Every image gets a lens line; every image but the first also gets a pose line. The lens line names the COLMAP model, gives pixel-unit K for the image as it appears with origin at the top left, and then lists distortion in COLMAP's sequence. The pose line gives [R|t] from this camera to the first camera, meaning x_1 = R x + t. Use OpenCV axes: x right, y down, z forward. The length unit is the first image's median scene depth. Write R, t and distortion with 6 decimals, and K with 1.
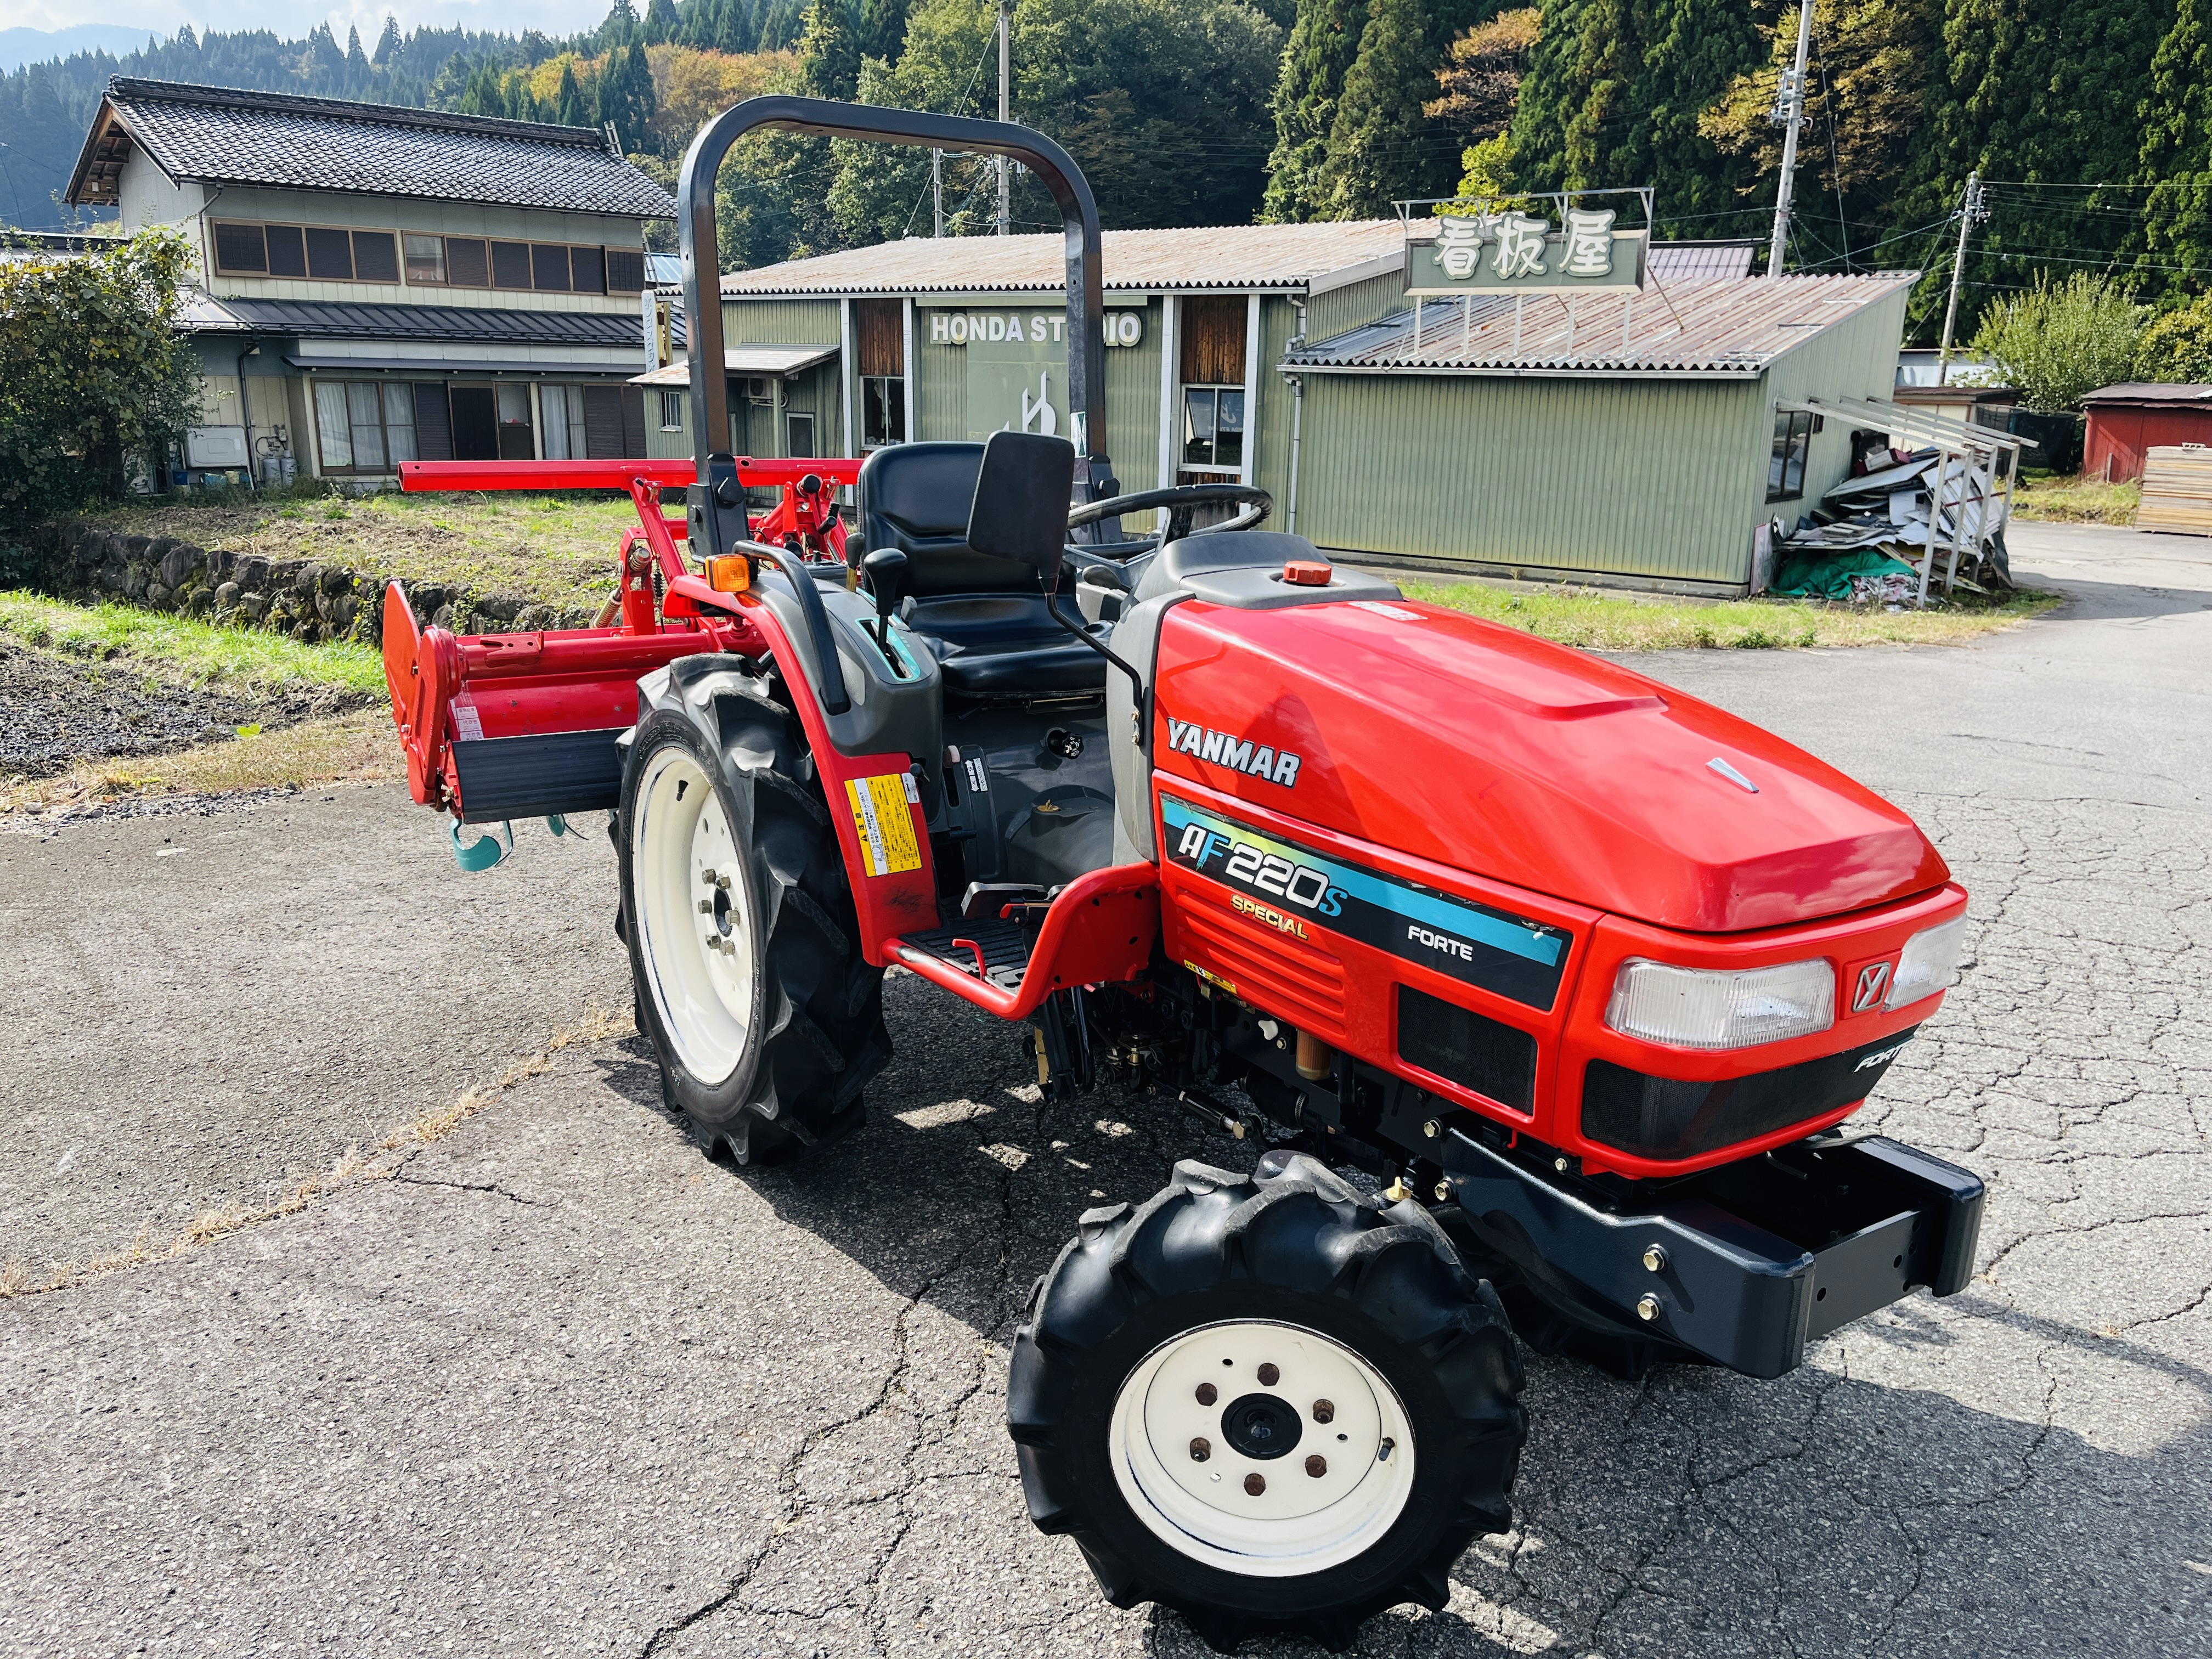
lens RADIAL K [[1674.1, 0, 1109.9], [0, 1674.1, 826.9], [0, 0, 1]] dist [0.063685, -0.097542]
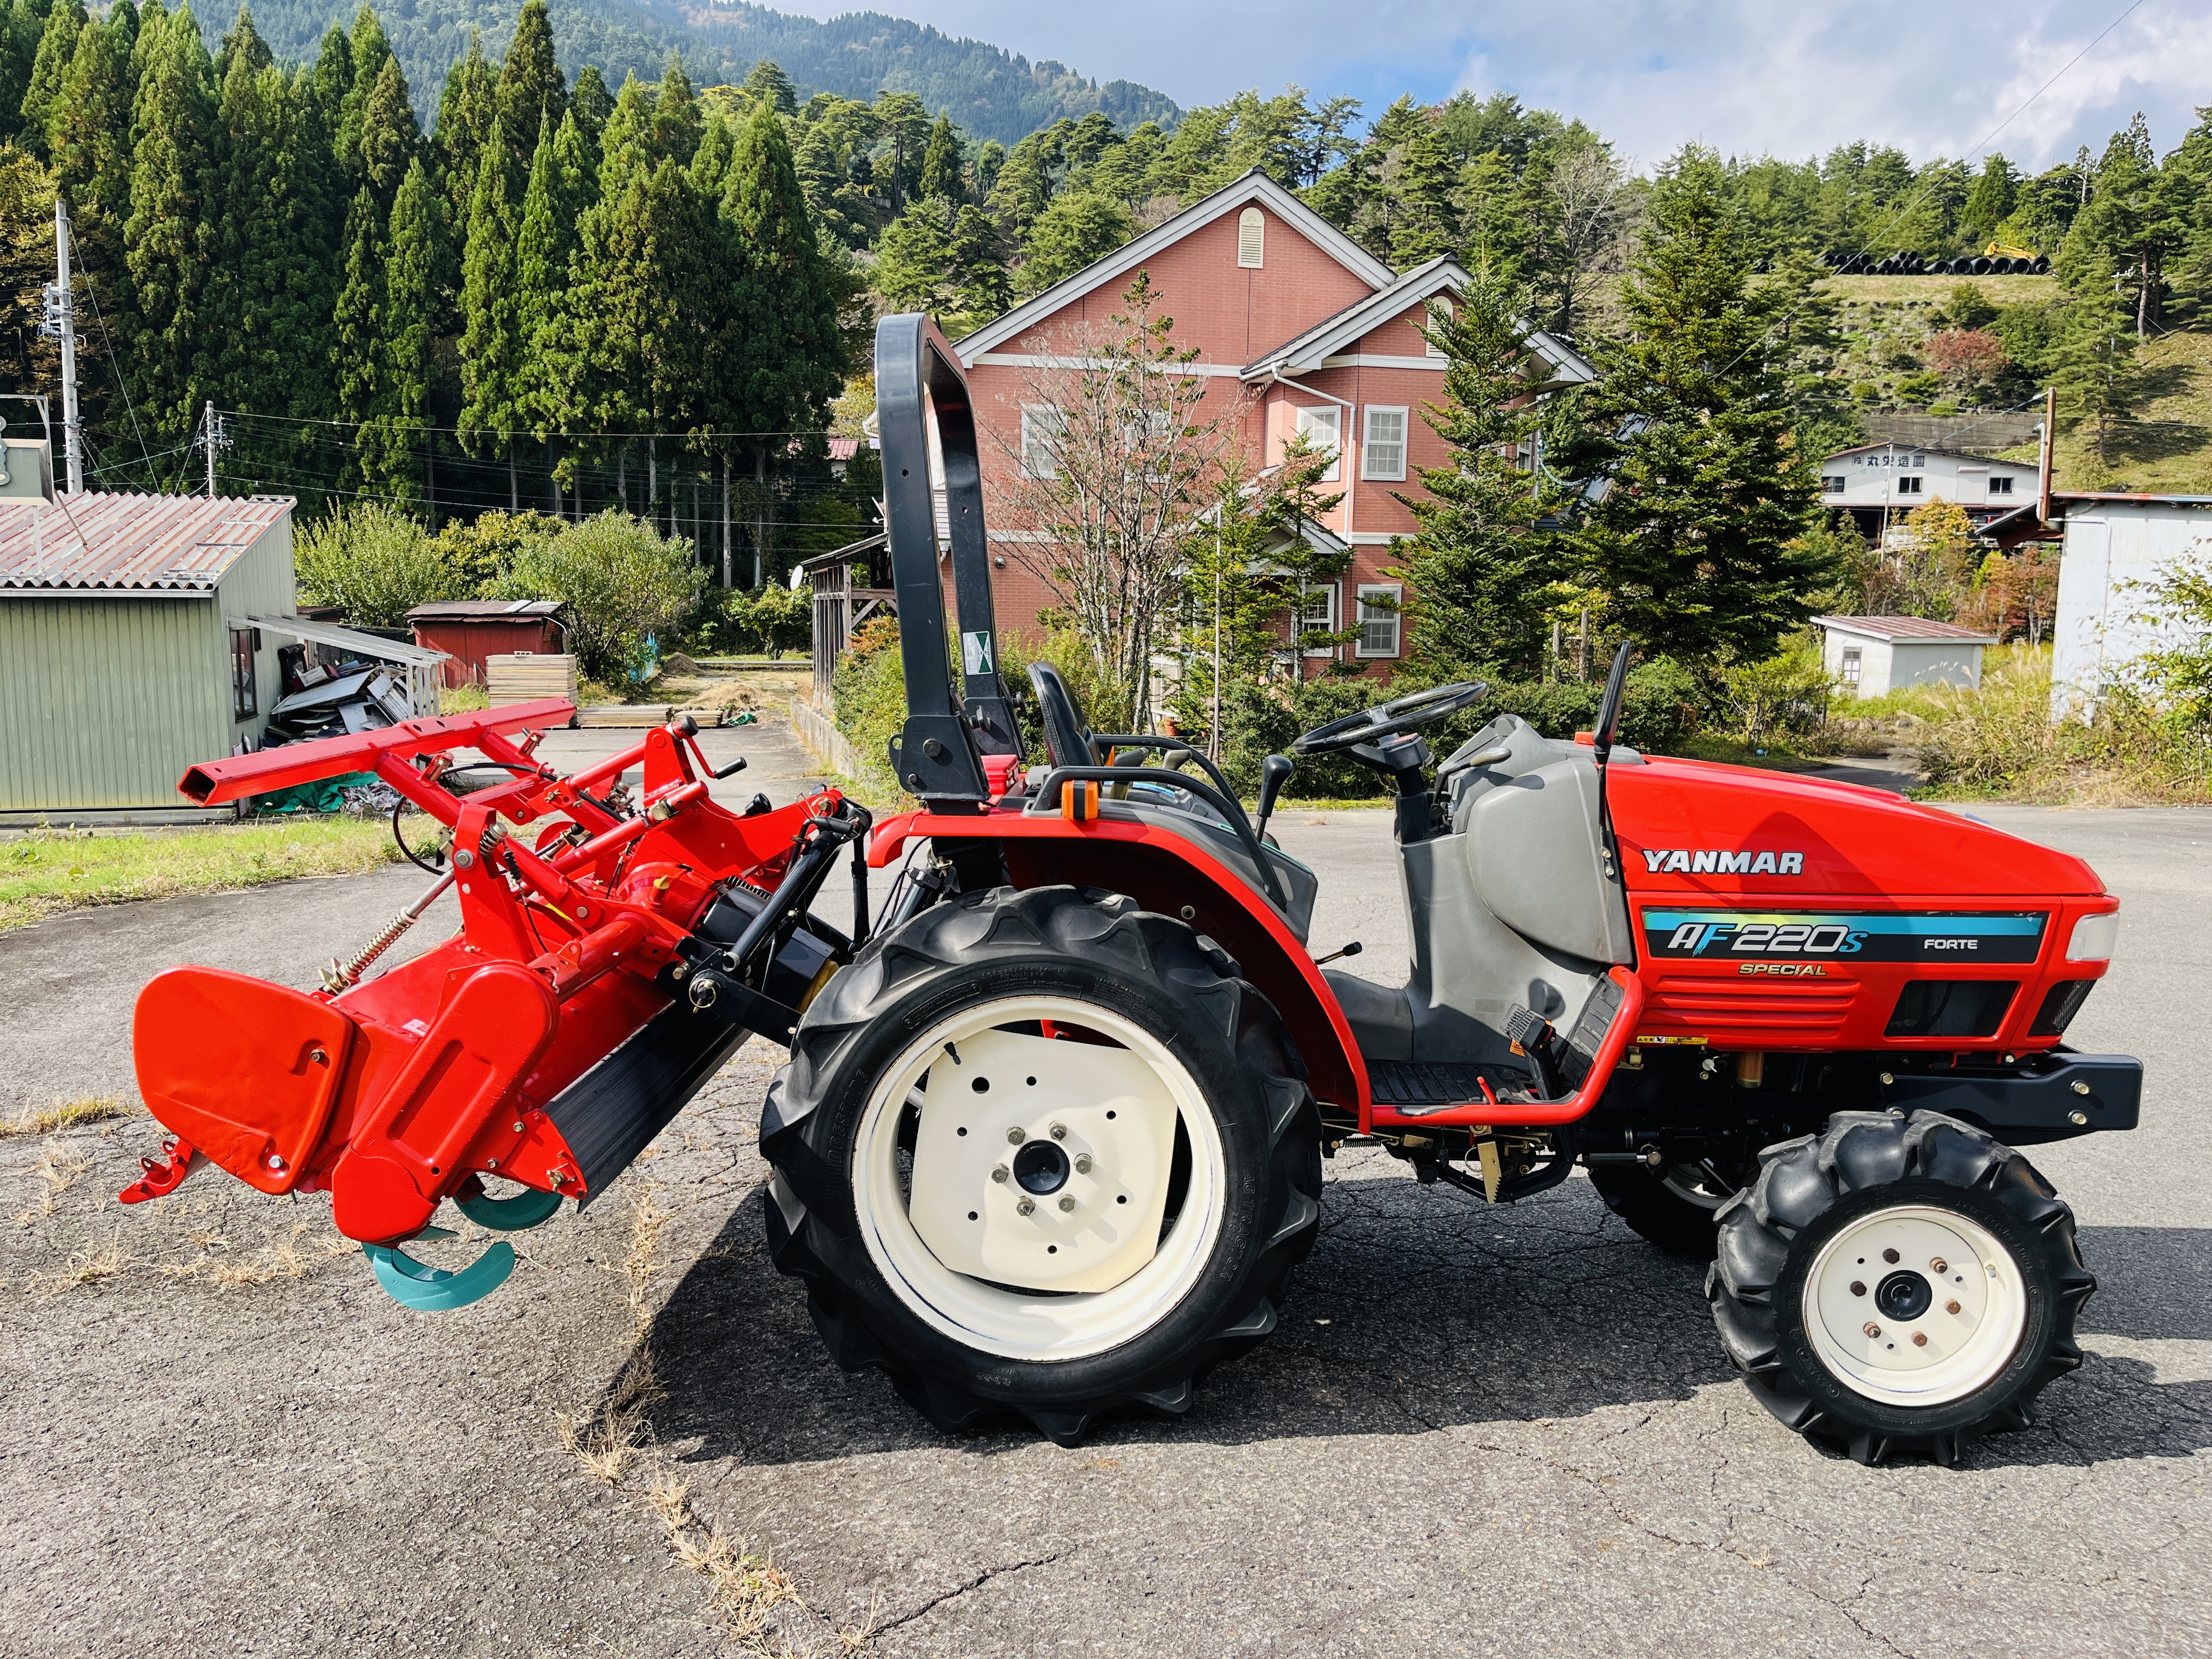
lens RADIAL K [[1674.1, 0, 1097.3], [0, 1674.1, 820.0], [0, 0, 1]] dist [0.063685, -0.097542]
pose [[0.584714, -0.109451, 0.803822, -0.105780], [0.211140, 0.977240, -0.020523, -0.012545], [-0.783281, 0.181720, 0.594516, 0.044847]]
